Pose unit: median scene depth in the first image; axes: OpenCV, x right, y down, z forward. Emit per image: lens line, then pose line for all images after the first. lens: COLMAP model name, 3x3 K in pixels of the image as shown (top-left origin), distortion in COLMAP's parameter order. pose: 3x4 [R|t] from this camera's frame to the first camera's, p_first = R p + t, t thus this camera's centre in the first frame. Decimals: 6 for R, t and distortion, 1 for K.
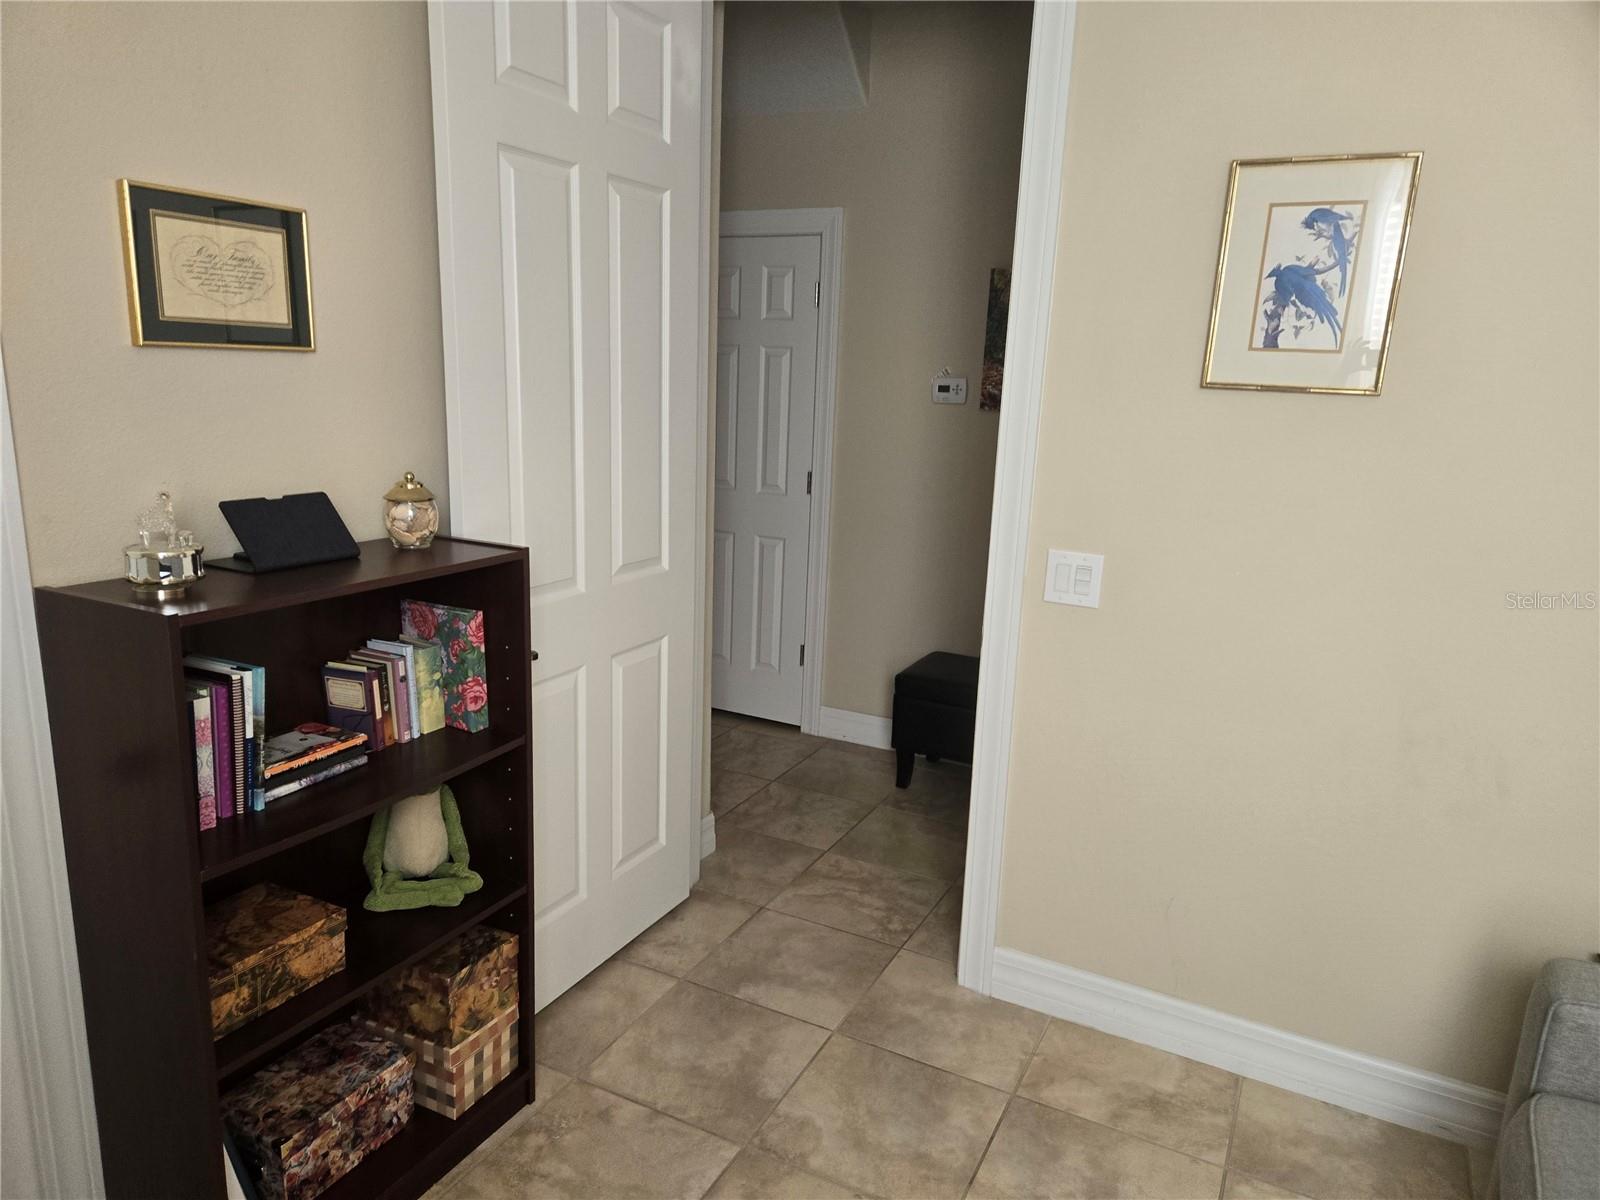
lens RADIAL K [[1074.2, 0, 802.0], [0, 1074.2, 609.4], [0, 0, 1]] dist [0.083416, -0.070302]
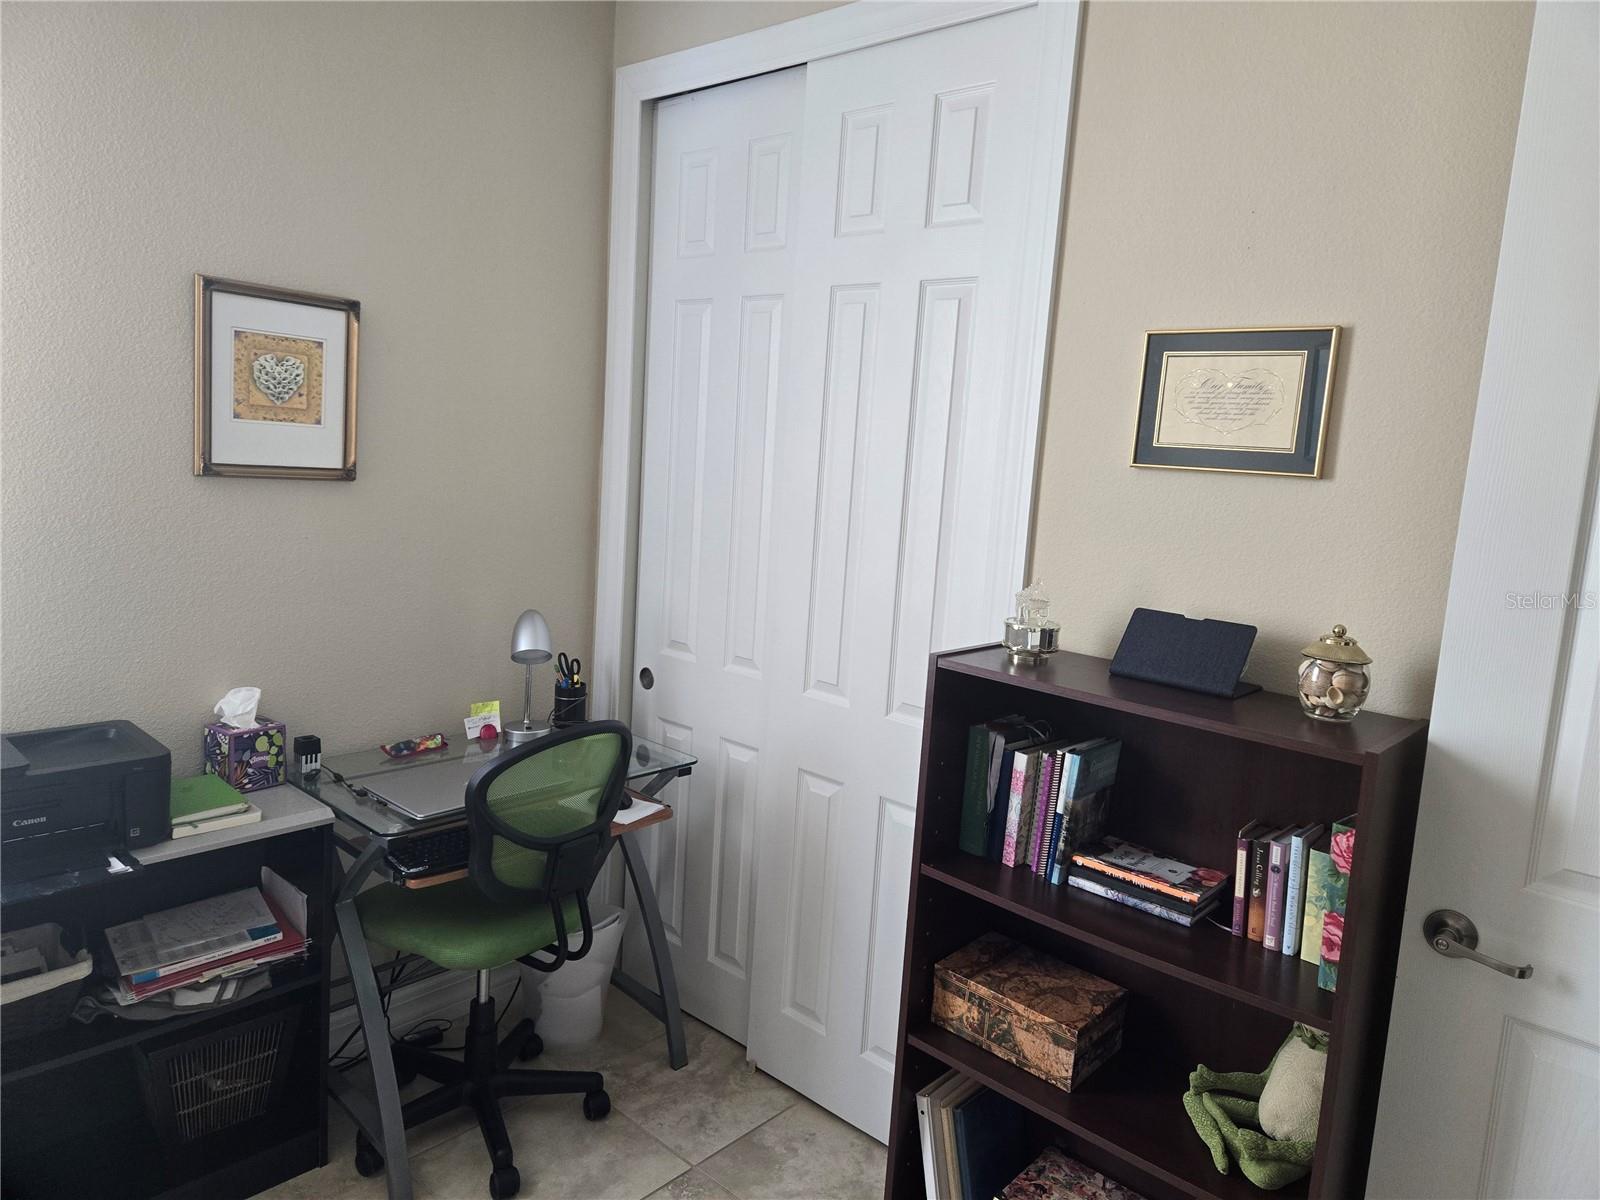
lens RADIAL K [[1074.2, 0, 803.5], [0, 1074.2, 595.3], [0, 0, 1]] dist [0.083416, -0.070302]
pose [[-0.261699, 0.073229, -0.962367, 0.561147], [-0.292002, 0.944380, 0.151265, -0.169531], [0.919918, 0.320599, -0.225761, 0.904214]]
